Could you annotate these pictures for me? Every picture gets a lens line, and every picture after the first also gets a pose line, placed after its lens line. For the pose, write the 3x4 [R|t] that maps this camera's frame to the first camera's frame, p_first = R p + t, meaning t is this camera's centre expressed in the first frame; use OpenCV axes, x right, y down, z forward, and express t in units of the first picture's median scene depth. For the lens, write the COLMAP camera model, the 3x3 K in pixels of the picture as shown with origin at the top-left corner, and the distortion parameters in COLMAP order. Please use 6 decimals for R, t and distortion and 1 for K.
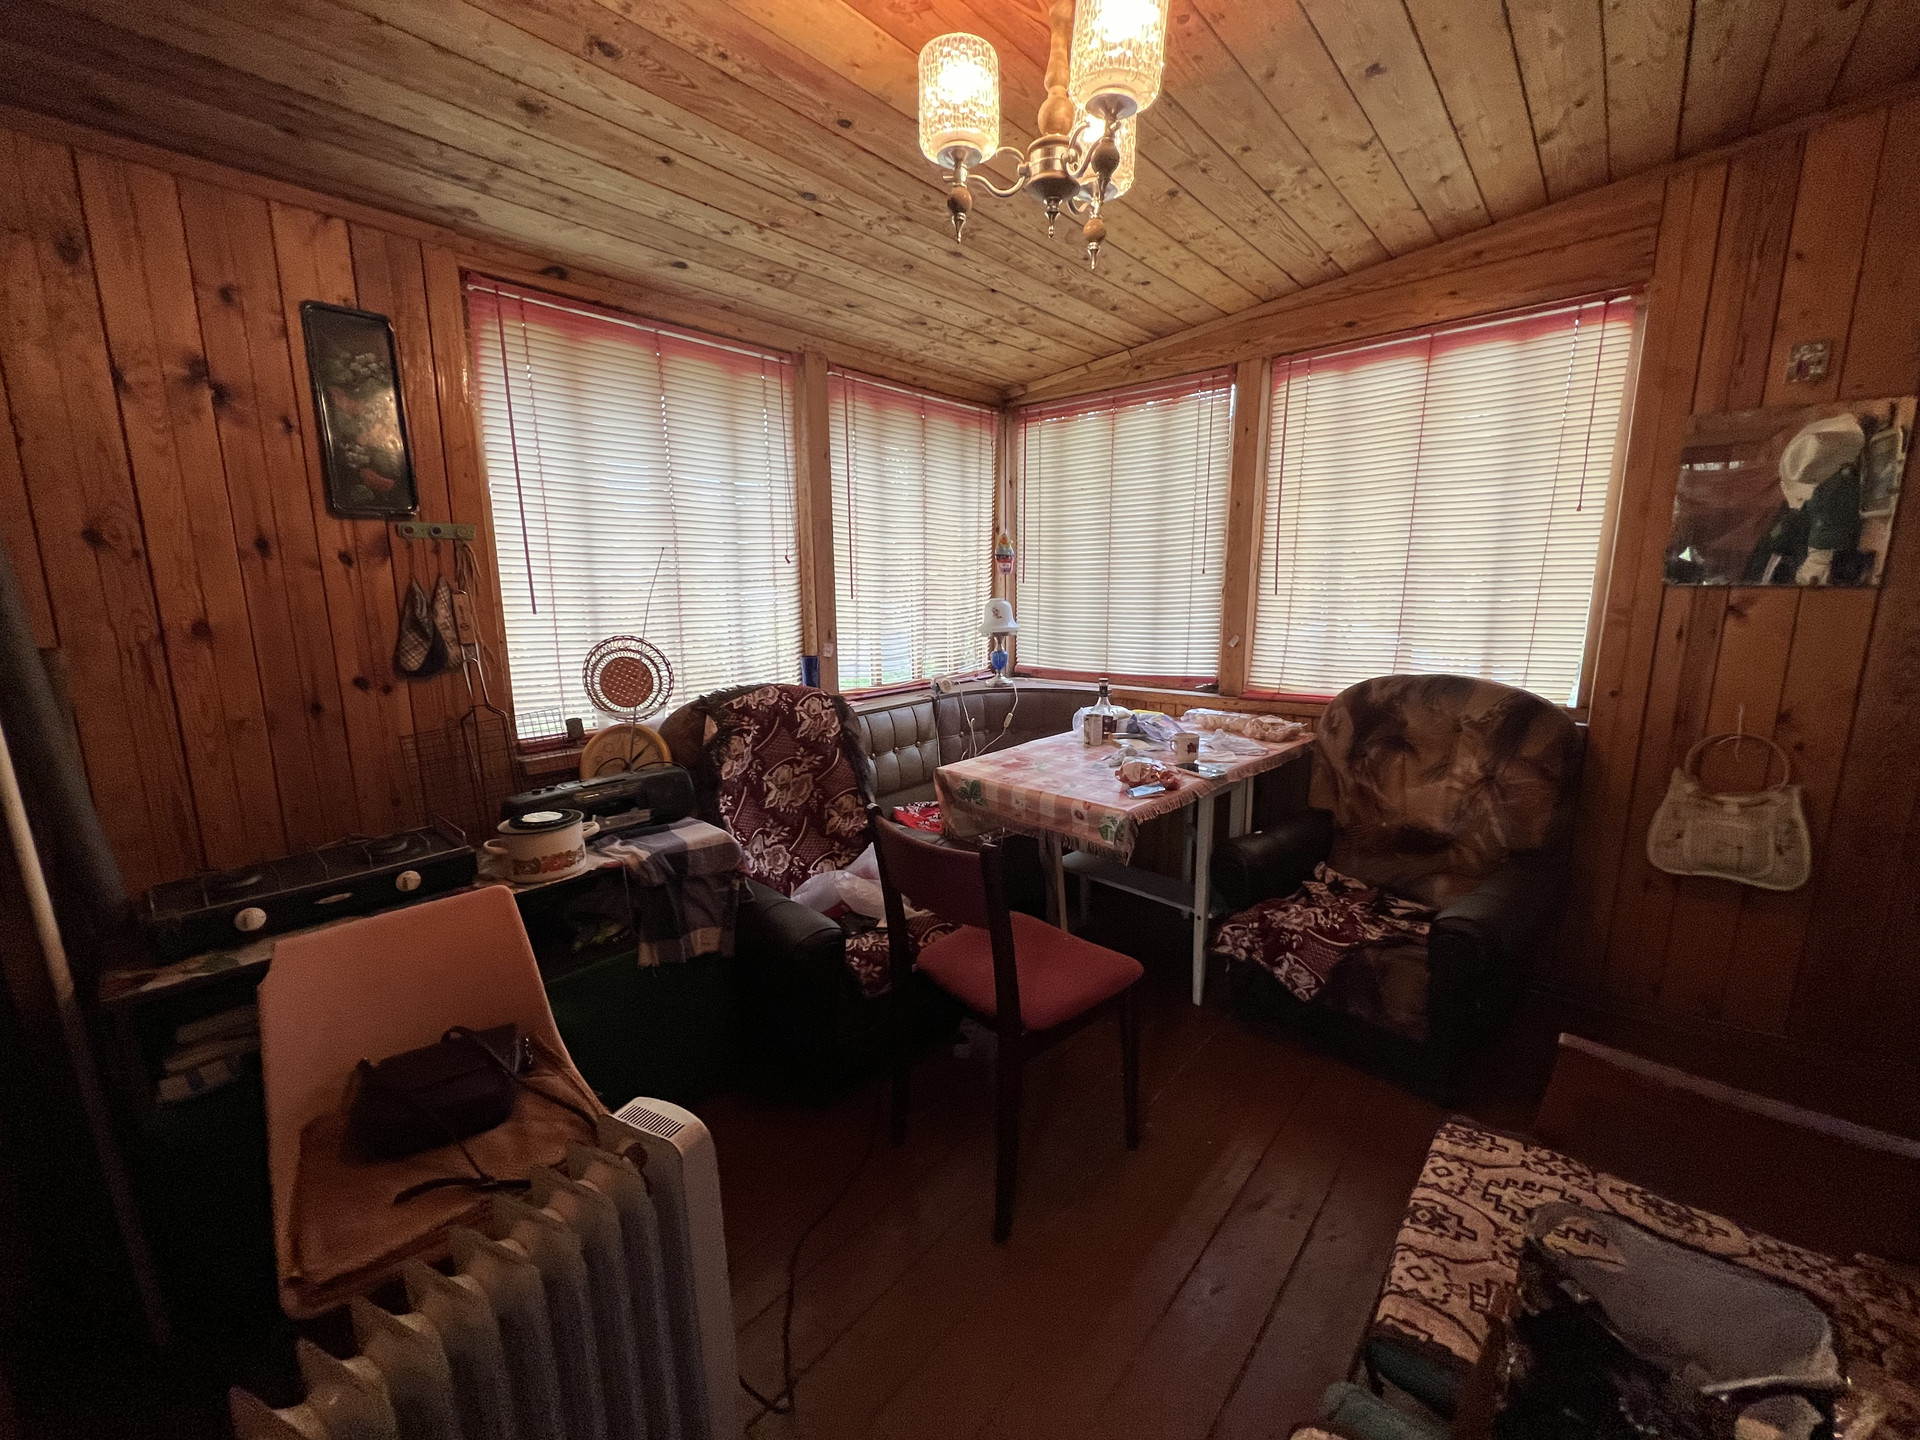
lens RADIAL K [[773.8, 0, 959.4], [0, 773.8, 721.3], [0, 0, 1]] dist [-0.008009, 0.001445]
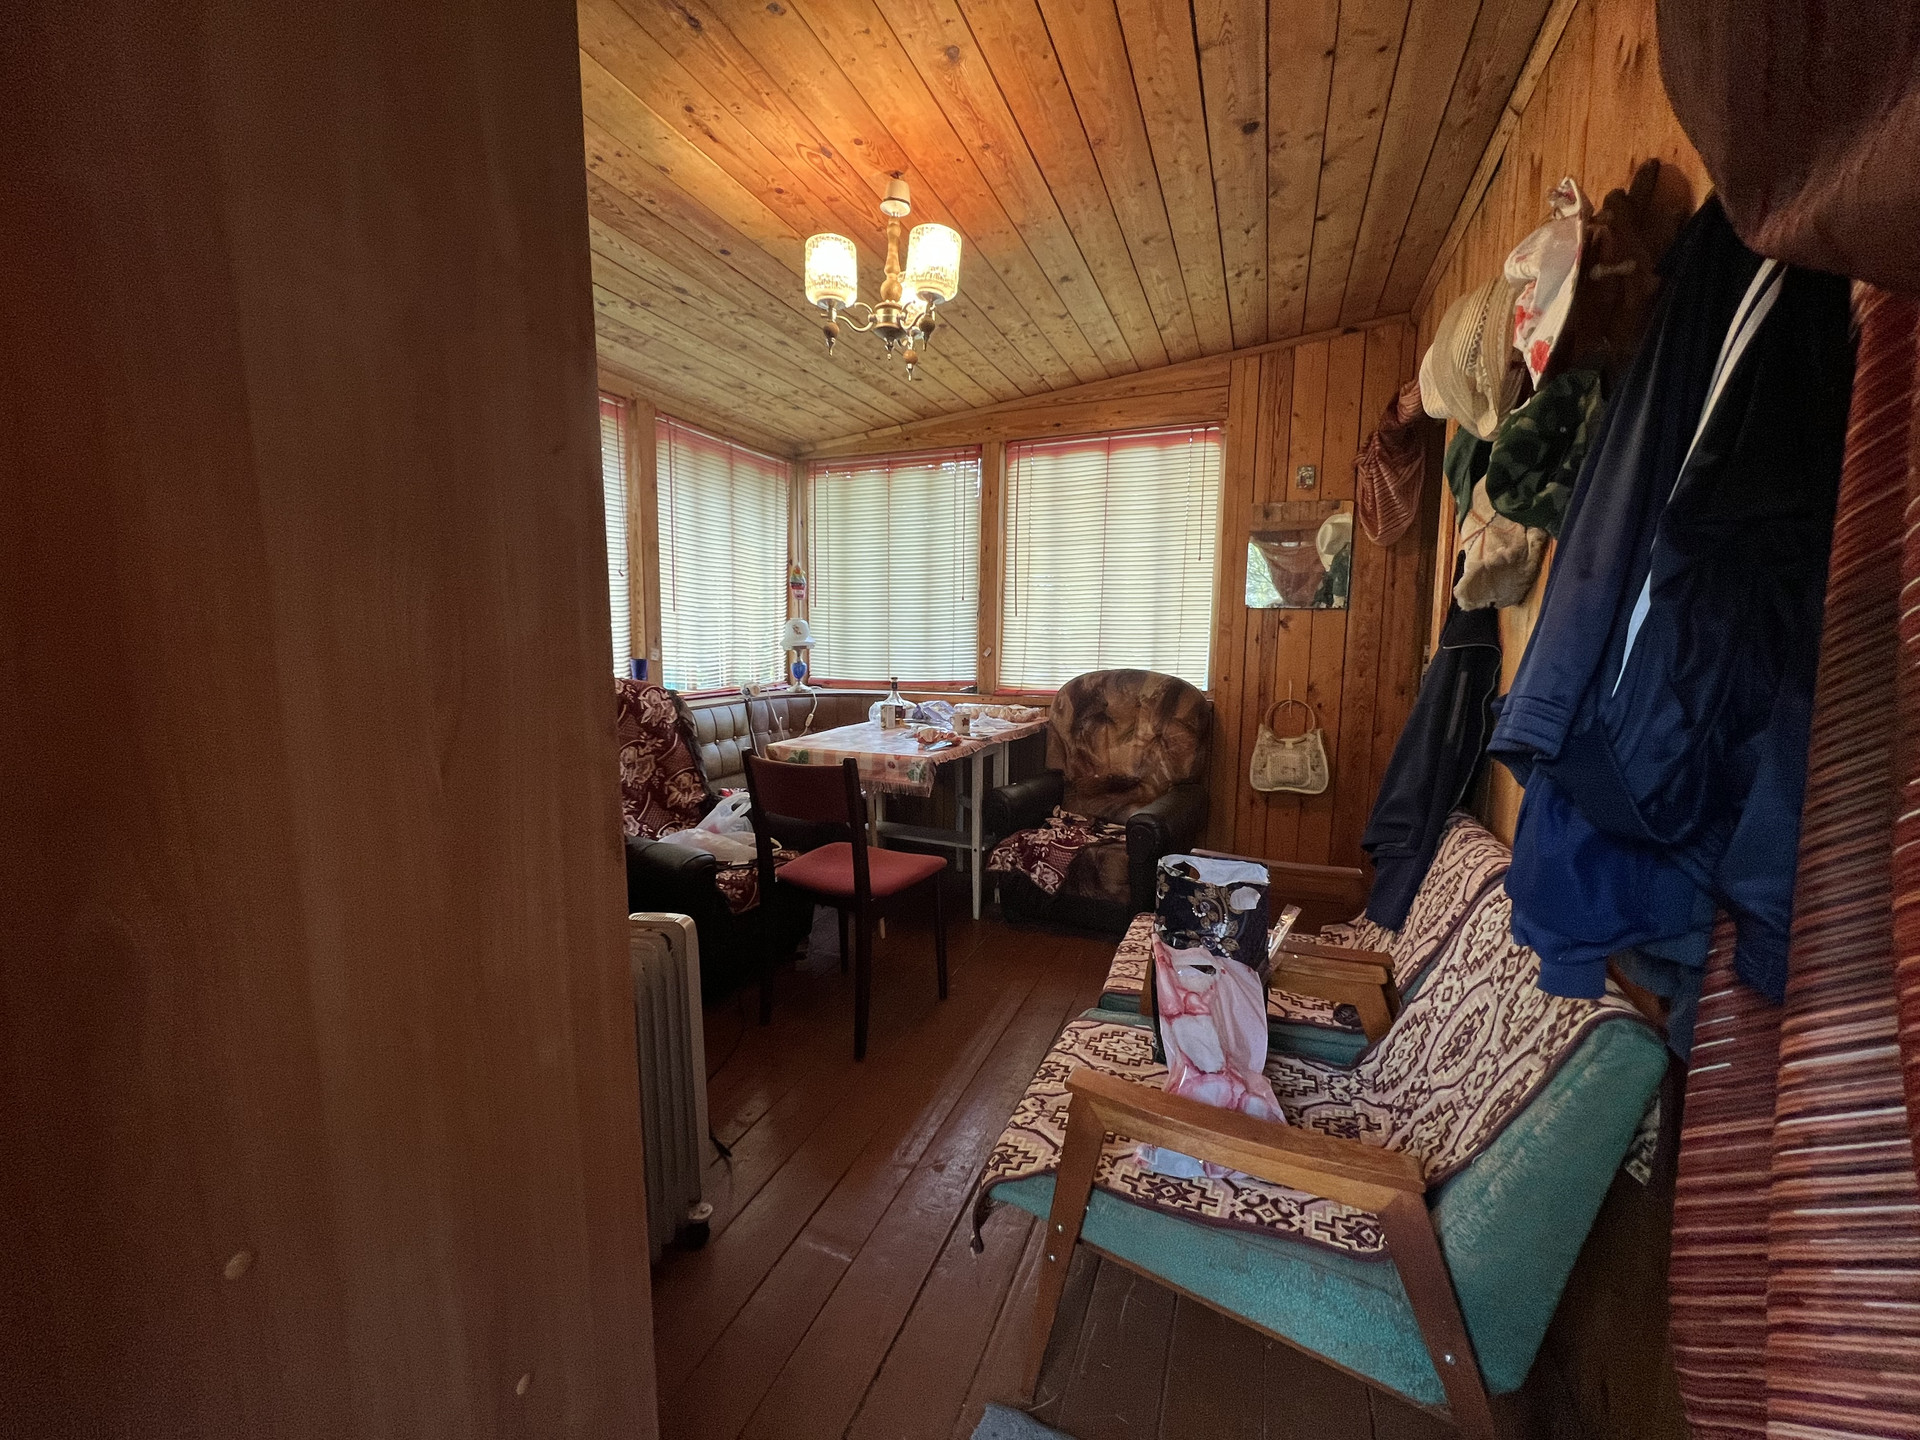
lens RADIAL K [[773.8, 0, 961.5], [0, 773.8, 719.3], [0, 0, 1]] dist [-0.008009, 0.001445]
pose [[0.945682, -0.017449, 0.324623, -0.148842], [0.040138, 0.997185, -0.063330, 0.121901], [-0.322605, 0.072920, 0.943721, -0.277573]]
